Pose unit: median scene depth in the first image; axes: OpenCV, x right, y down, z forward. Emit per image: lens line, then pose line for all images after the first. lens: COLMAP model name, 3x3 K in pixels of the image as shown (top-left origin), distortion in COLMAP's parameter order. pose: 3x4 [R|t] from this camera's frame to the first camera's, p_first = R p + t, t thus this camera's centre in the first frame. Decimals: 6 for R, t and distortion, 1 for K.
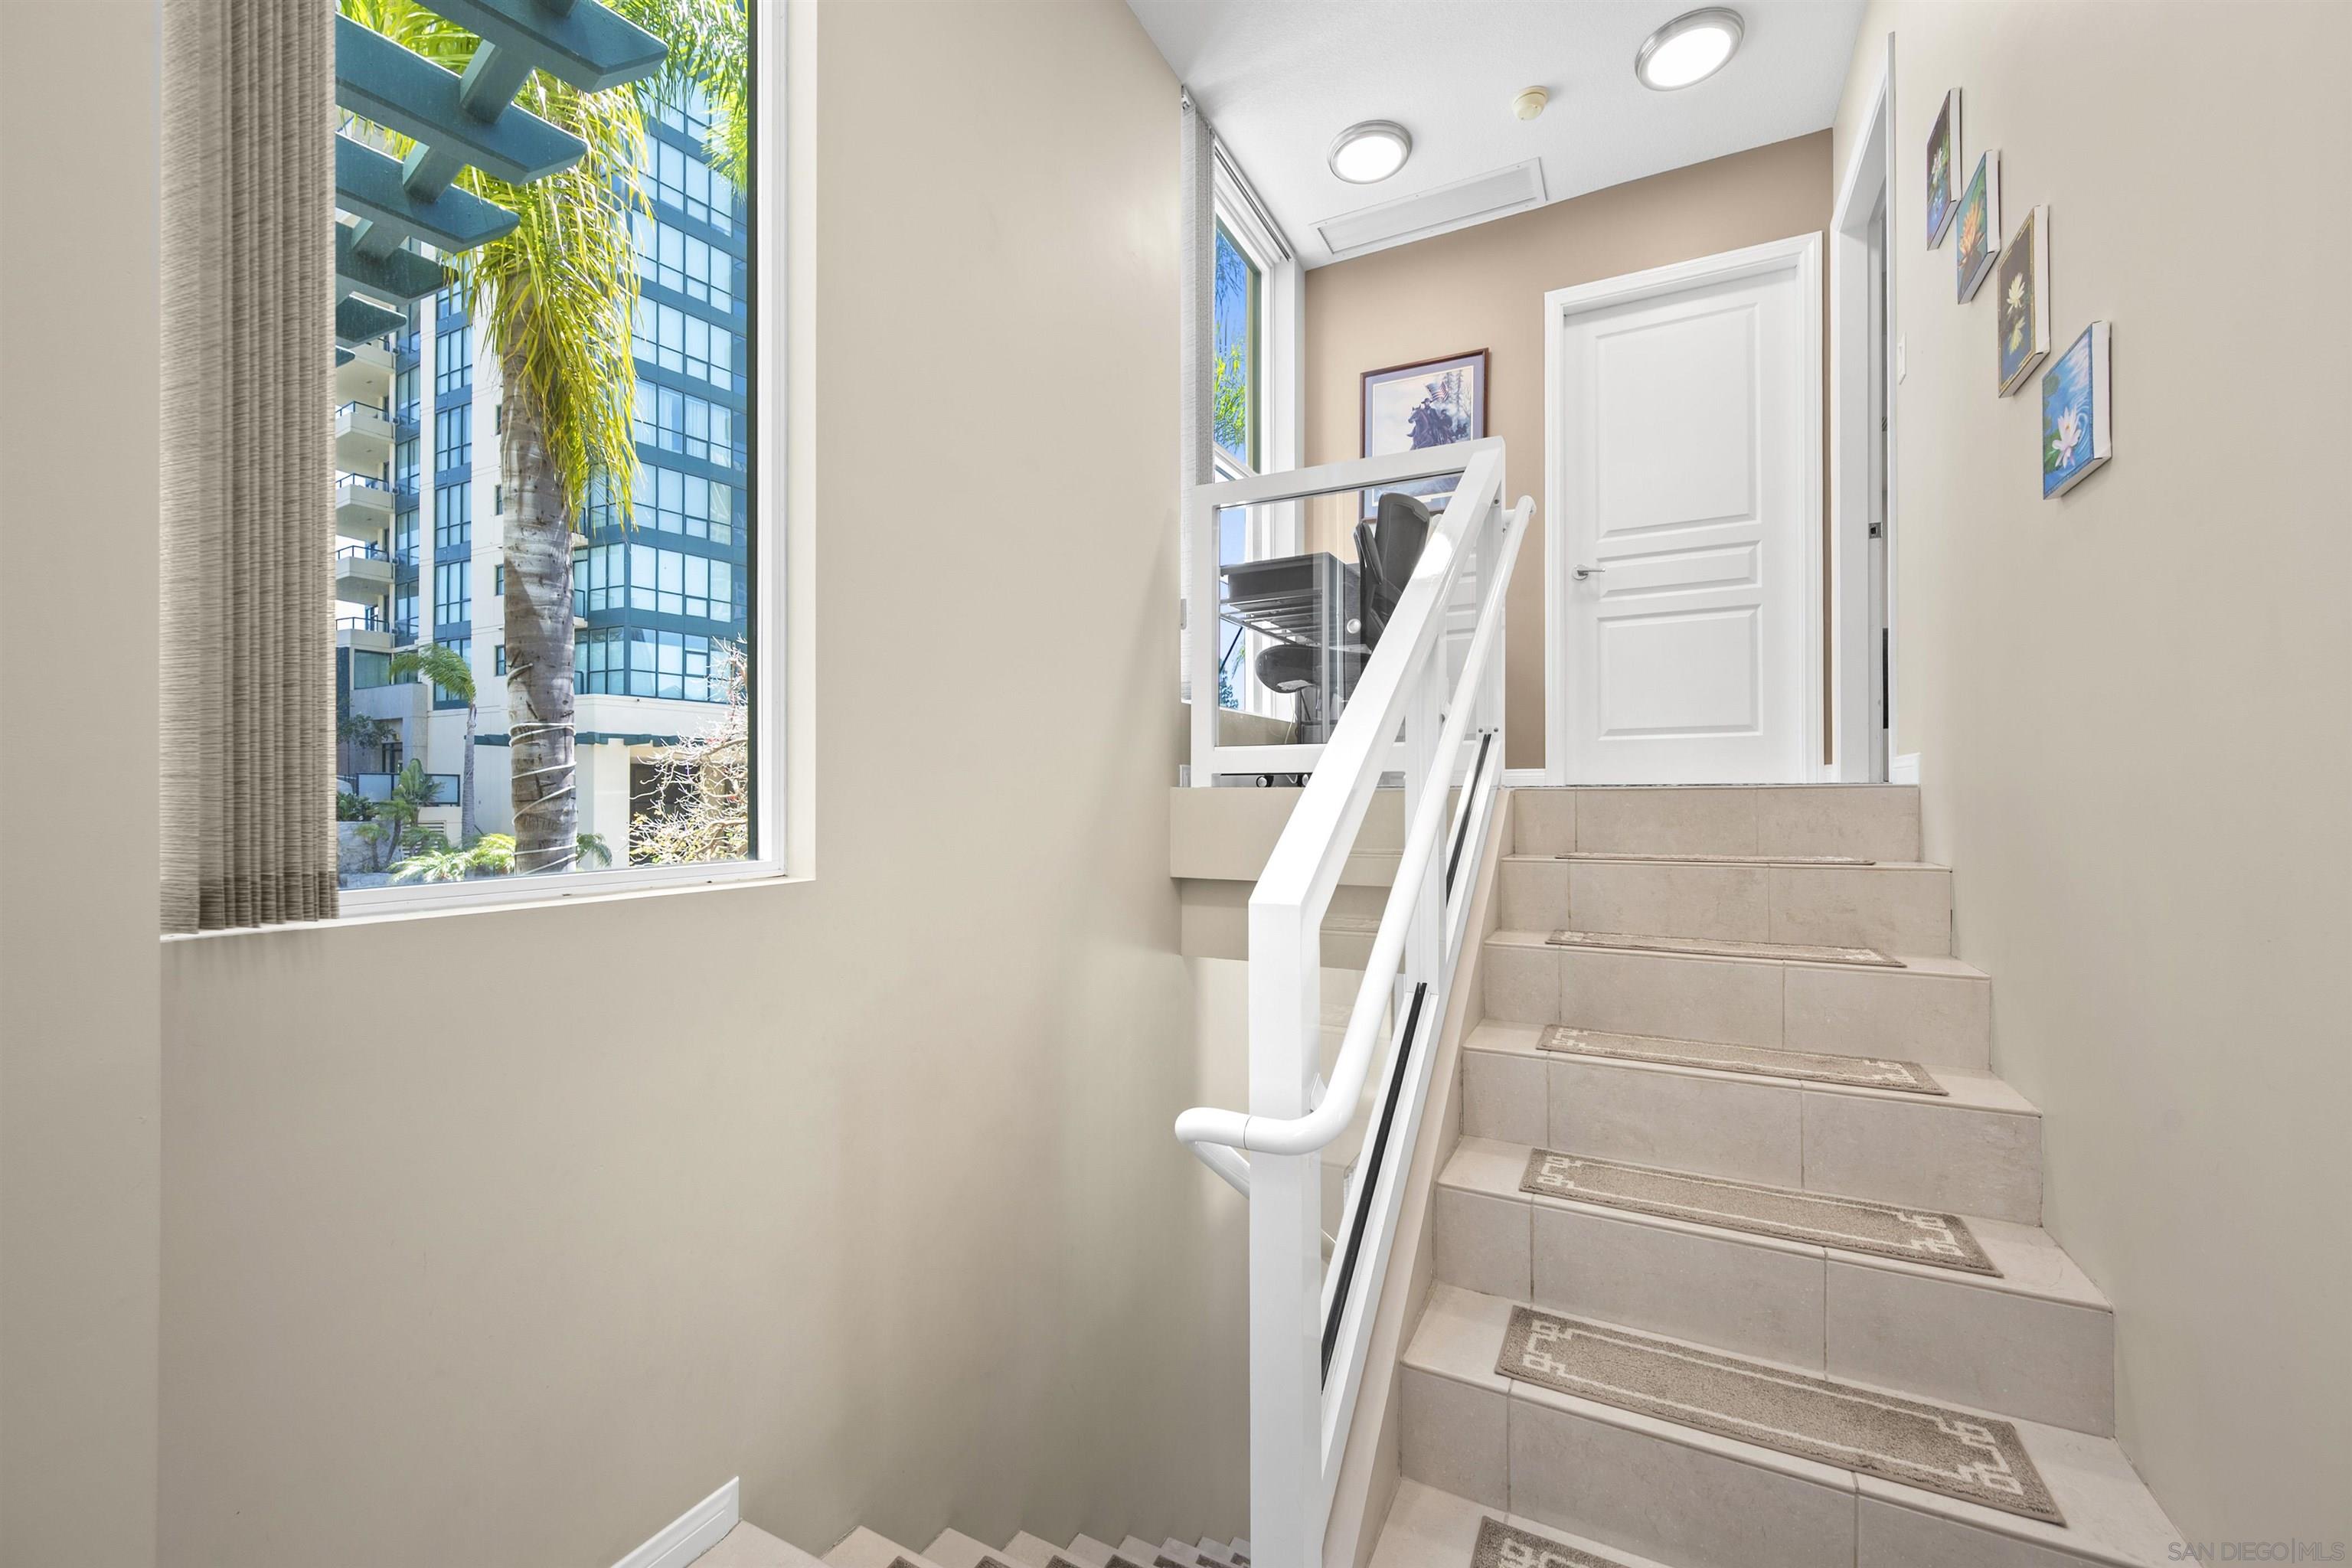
lens RADIAL K [[937.1, 0, 1177.3], [0, 937.1, 790.3], [0, 0, 1]] dist [0.002180, 0.000309]
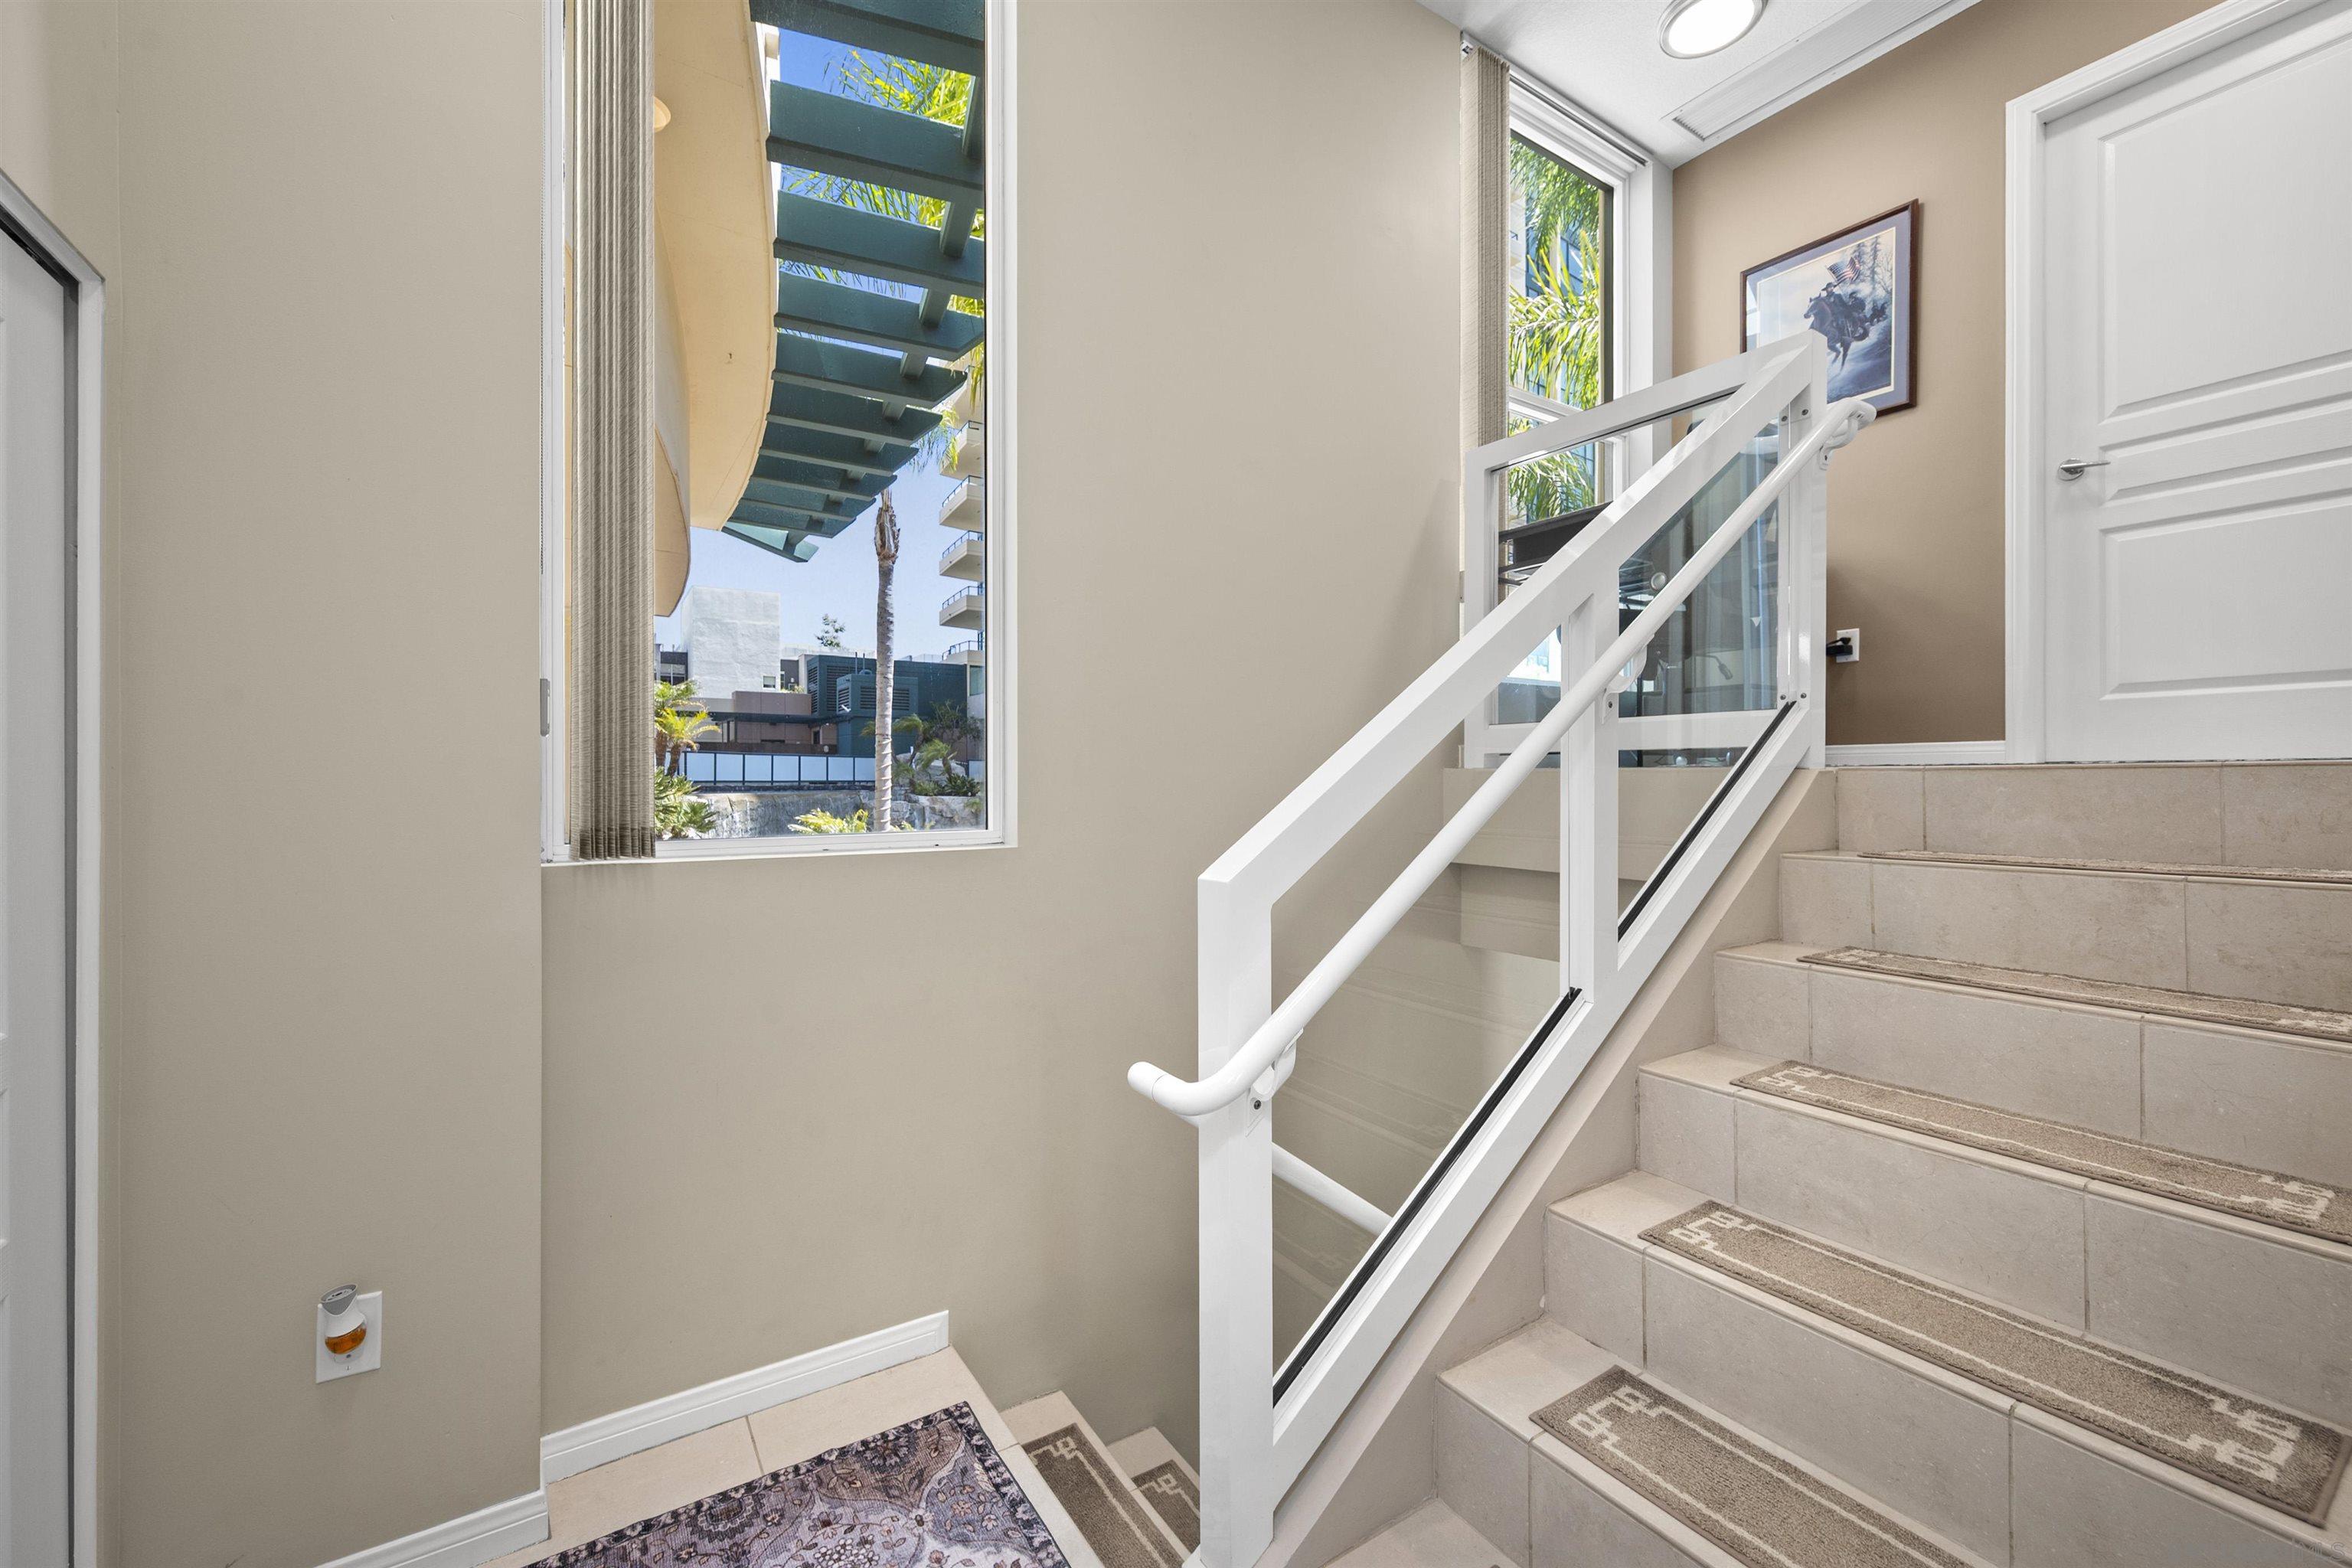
lens RADIAL K [[937.1, 0, 1178.2], [0, 937.1, 777.2], [0, 0, 1]] dist [0.002180, 0.000309]
pose [[0.870285, -0.000464, -0.492549, 0.390431], [0.004048, 0.999973, 0.006210, -0.002004], [0.492532, -0.007398, 0.870263, 0.042637]]
